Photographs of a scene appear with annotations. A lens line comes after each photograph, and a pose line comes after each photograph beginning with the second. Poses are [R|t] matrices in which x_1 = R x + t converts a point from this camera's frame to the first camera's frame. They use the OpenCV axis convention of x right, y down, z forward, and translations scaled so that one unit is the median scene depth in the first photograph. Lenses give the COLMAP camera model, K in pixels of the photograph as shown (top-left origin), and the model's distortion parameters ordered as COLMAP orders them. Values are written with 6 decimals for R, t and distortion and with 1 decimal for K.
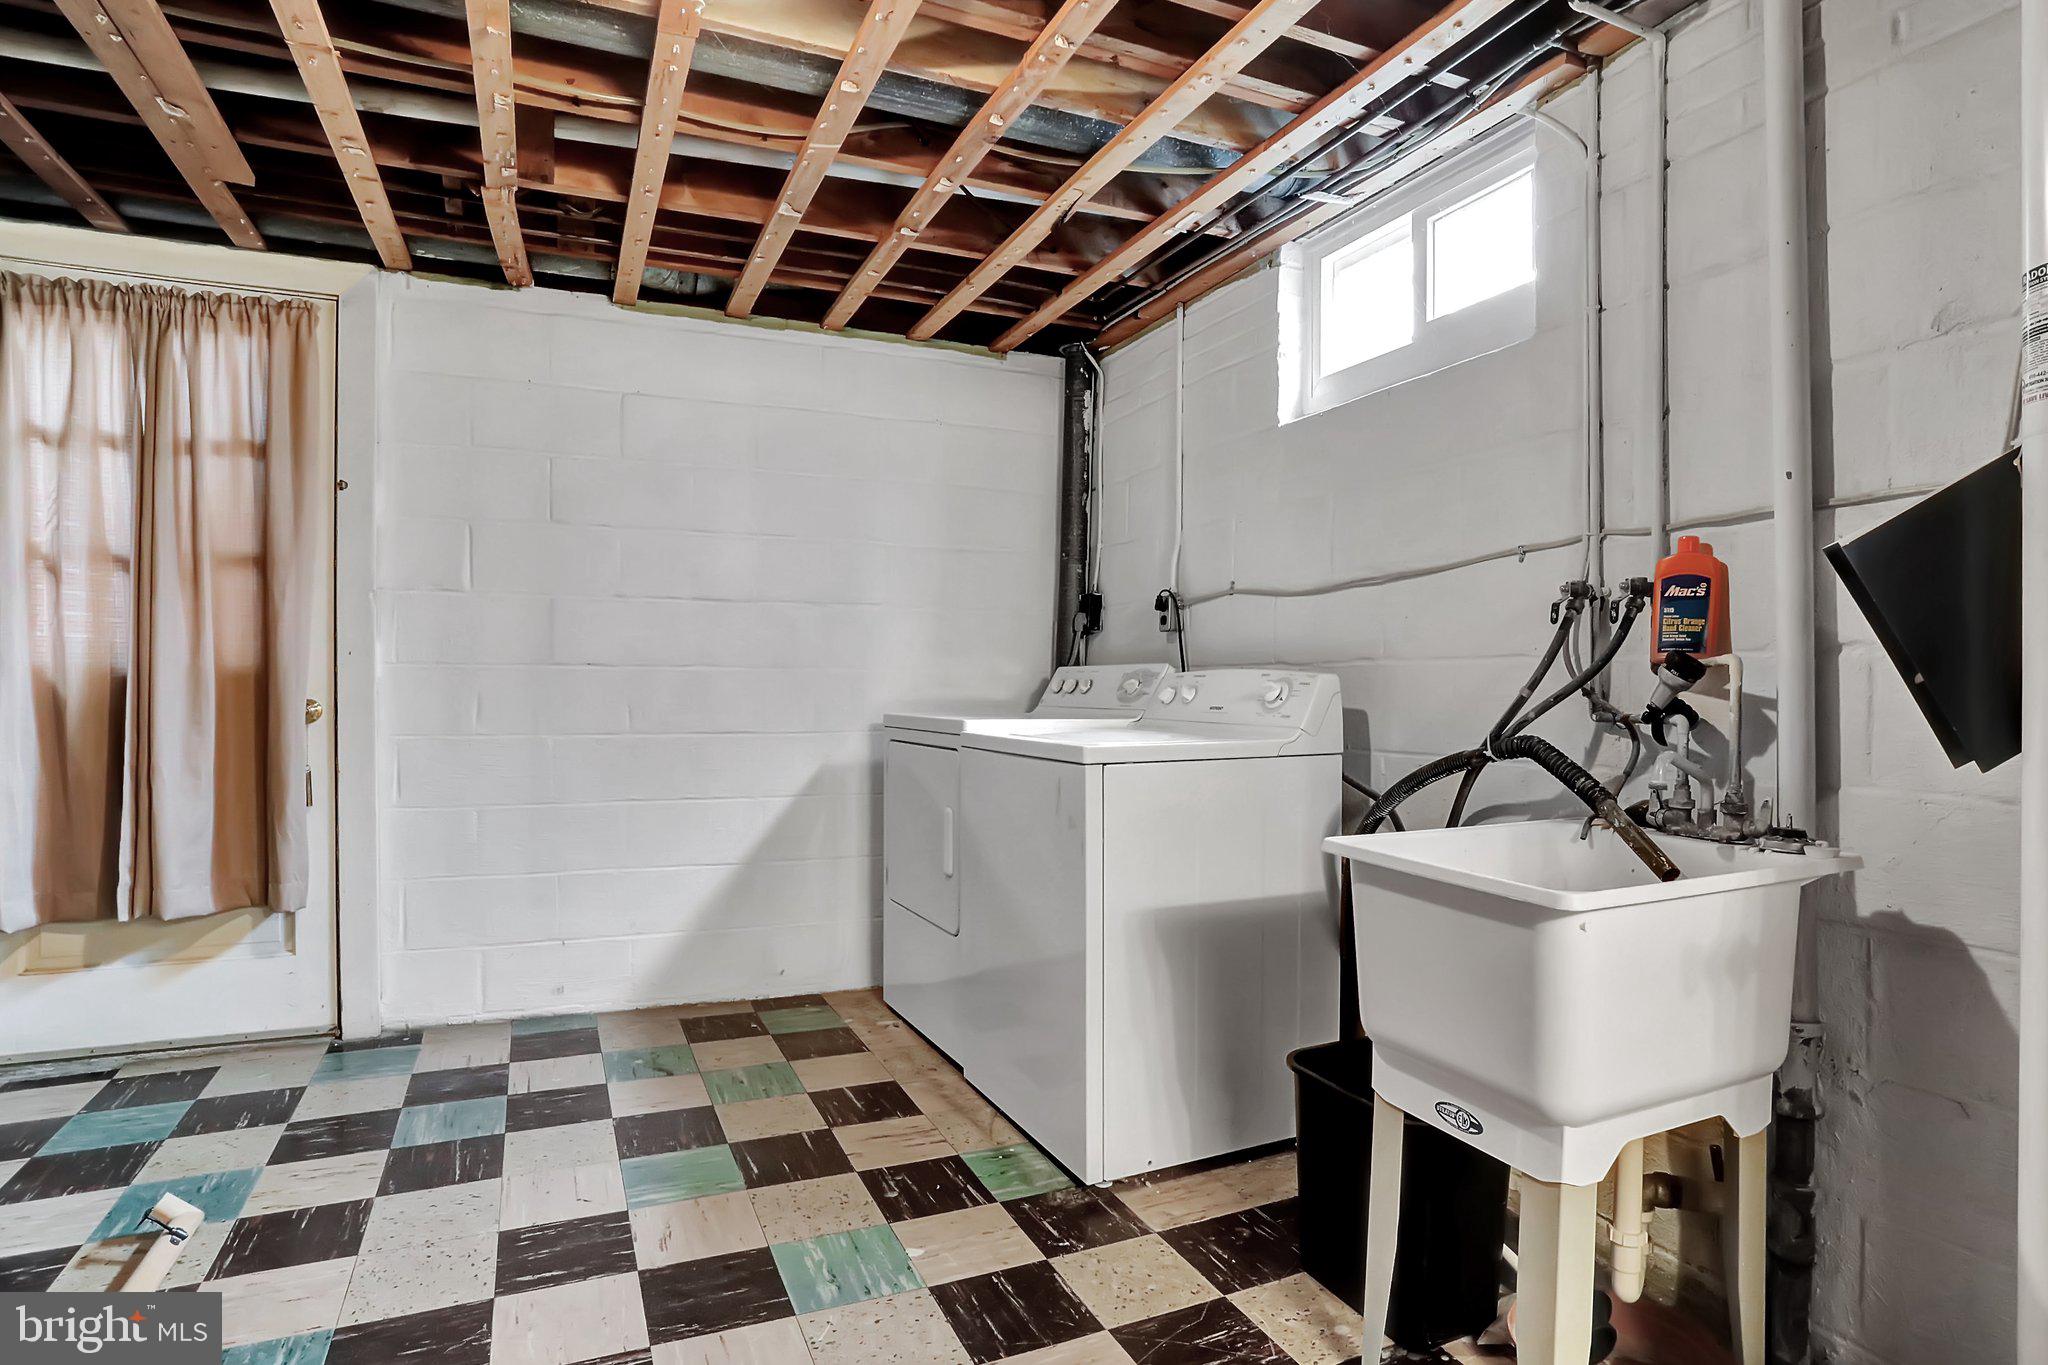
lens RADIAL K [[1056.1, 0, 1024.0], [0, 1056.1, 682.5], [0, 0, 1]] dist [-0.056380, -0.000173]
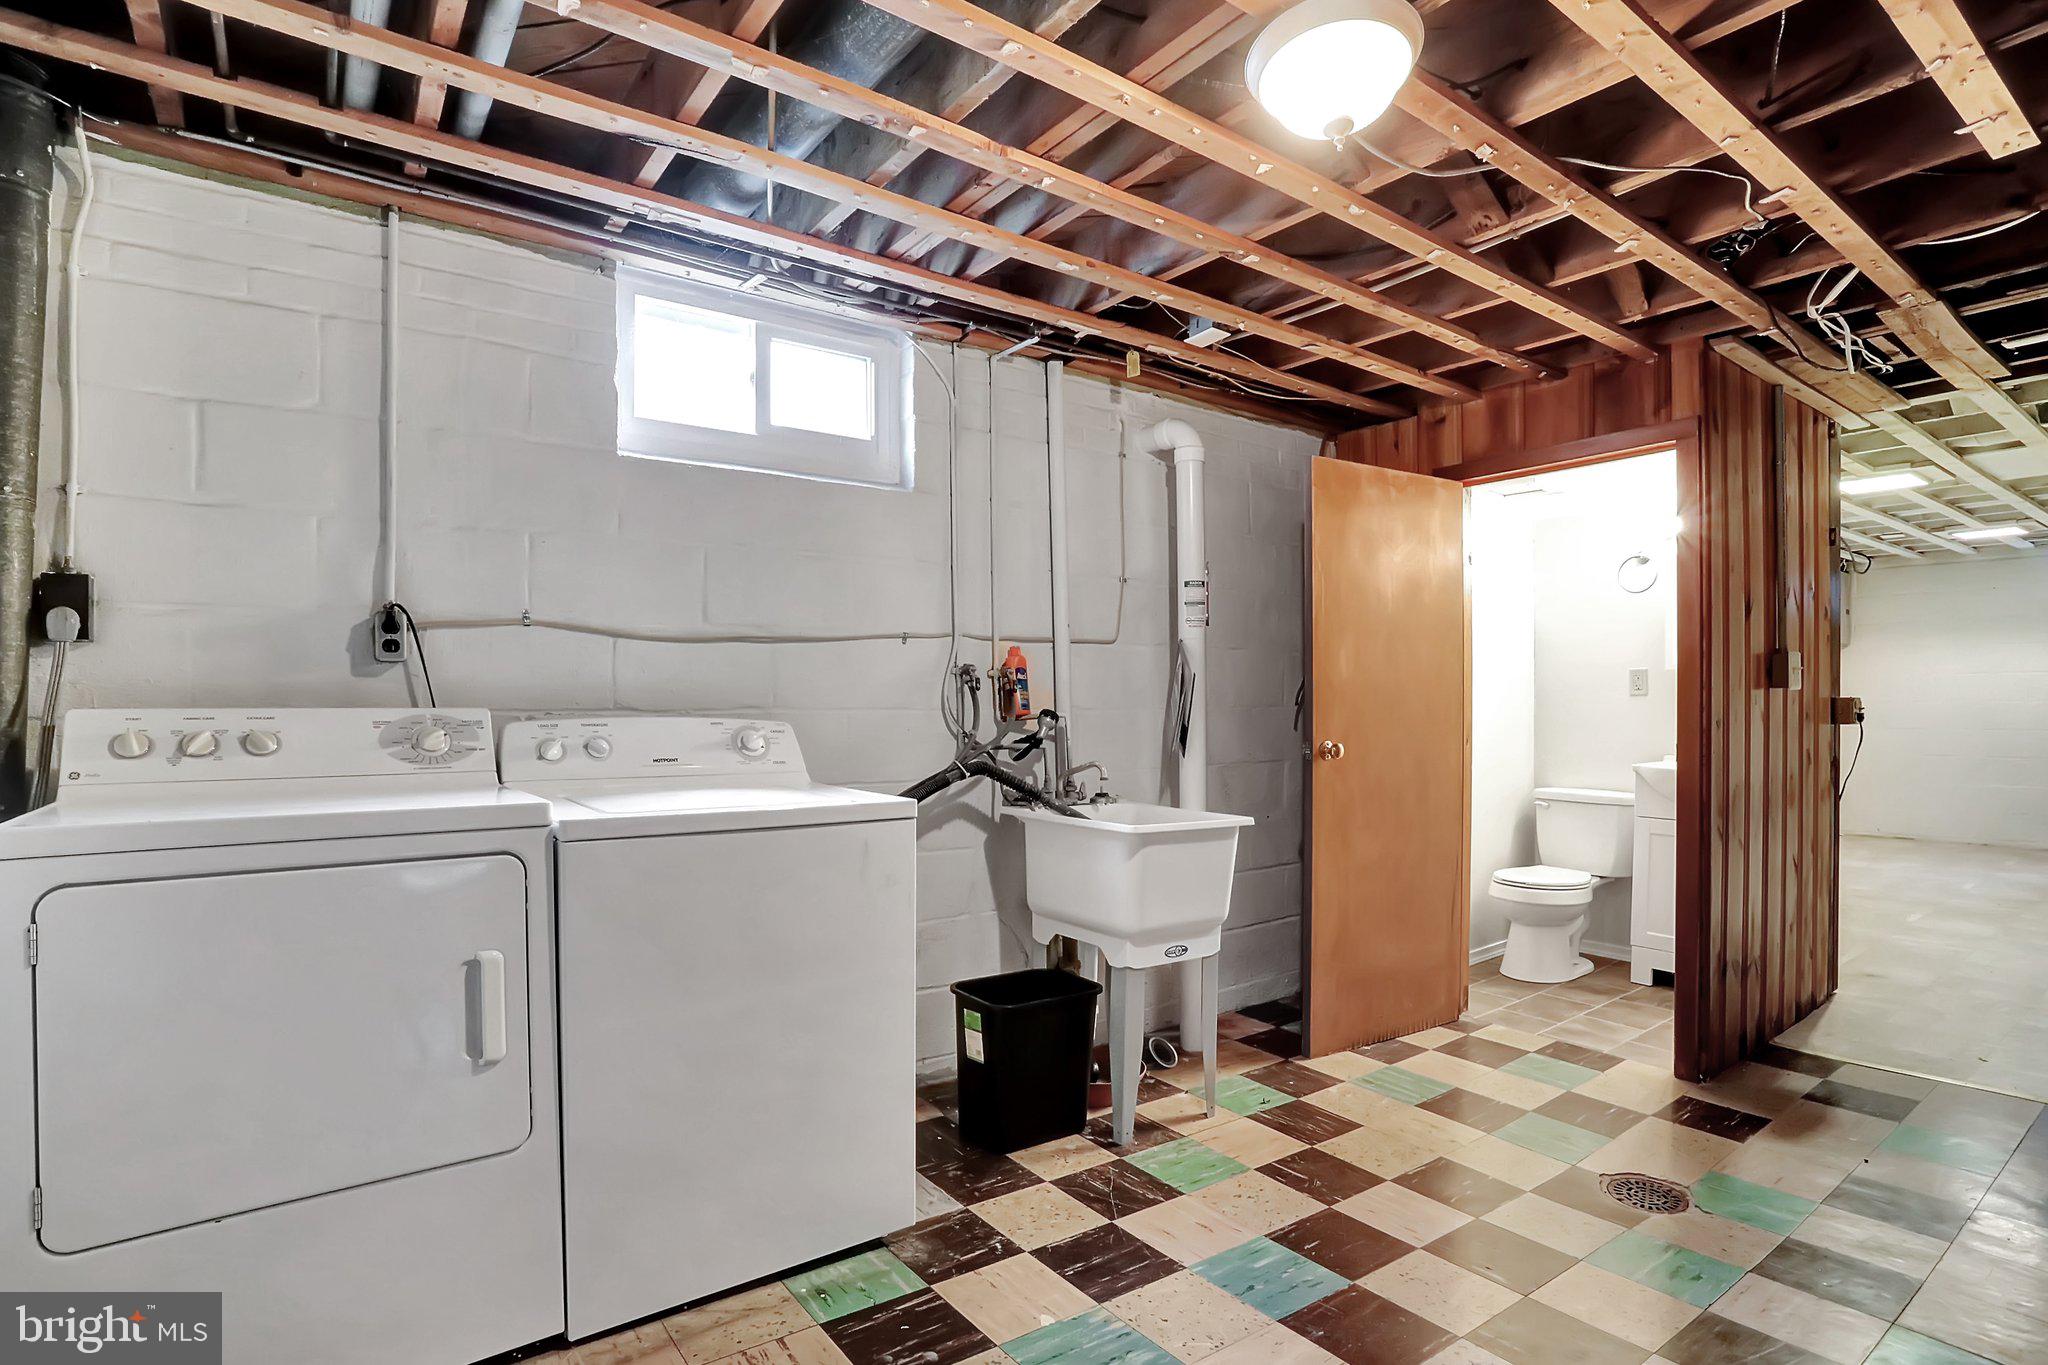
lens RADIAL K [[1012.1, 0, 1024.0], [0, 1012.1, 682.5], [0, 0, 1]] dist [-0.077909, 0.035986]
pose [[-0.187873, 0.008227, 0.982159, -0.917787], [-0.006713, 0.999931, -0.009660, -0.046788], [-0.982170, -0.008408, -0.187805, 1.067697]]
